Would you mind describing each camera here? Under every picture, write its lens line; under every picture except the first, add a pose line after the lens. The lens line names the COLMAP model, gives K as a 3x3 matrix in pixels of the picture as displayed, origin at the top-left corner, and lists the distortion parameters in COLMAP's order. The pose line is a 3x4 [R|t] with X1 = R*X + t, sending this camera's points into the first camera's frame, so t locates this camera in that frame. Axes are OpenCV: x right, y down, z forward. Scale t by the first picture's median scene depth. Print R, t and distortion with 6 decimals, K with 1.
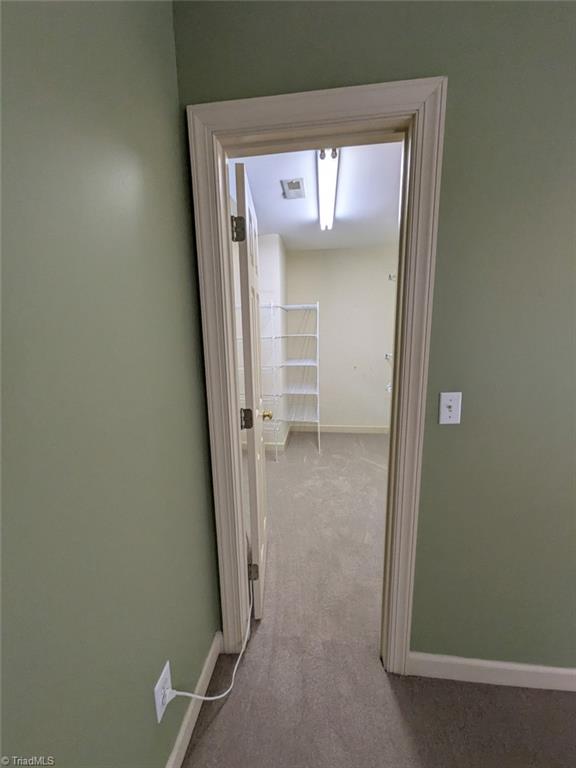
lens RADIAL K [[302.2, 0, 285.9], [0, 302.2, 387.0], [0, 0, 1]] dist [0.005222, -0.000389]
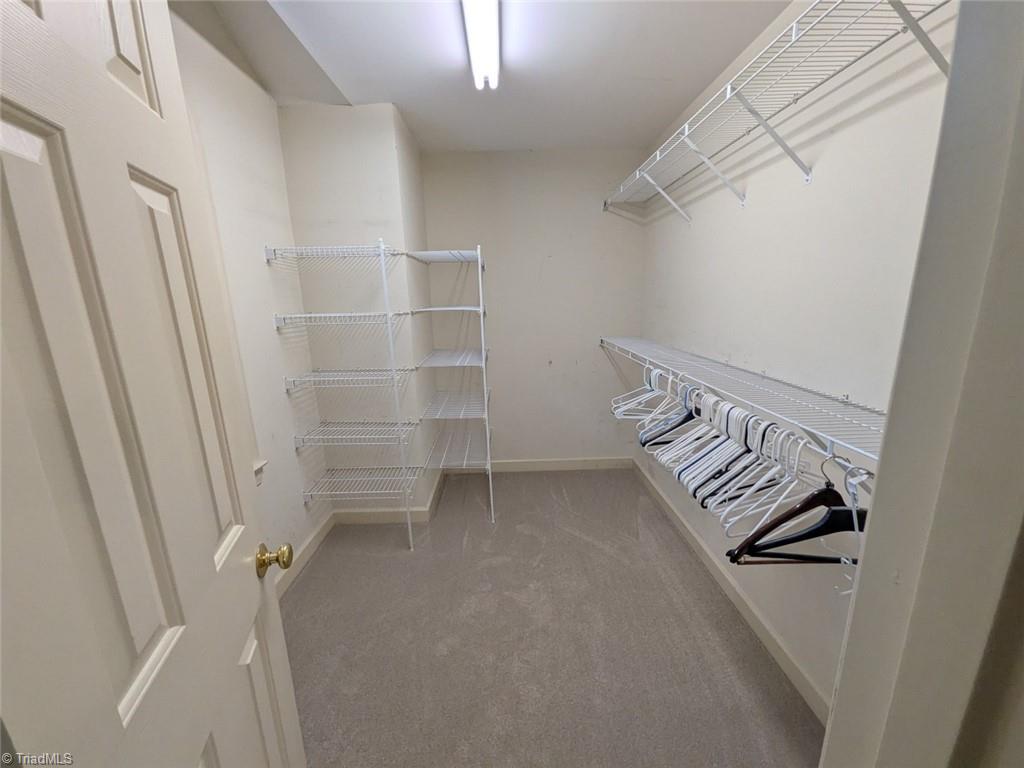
lens RADIAL K [[413.0, 0, 512.0], [0, 413.0, 384.0], [0, 0, 1]] dist [-0.000268, -0.000010]
pose [[0.989681, -0.033390, 0.139341, 0.051137], [0.030240, 0.999238, 0.024668, -0.055270], [-0.140059, -0.020199, 0.989937, 0.261182]]
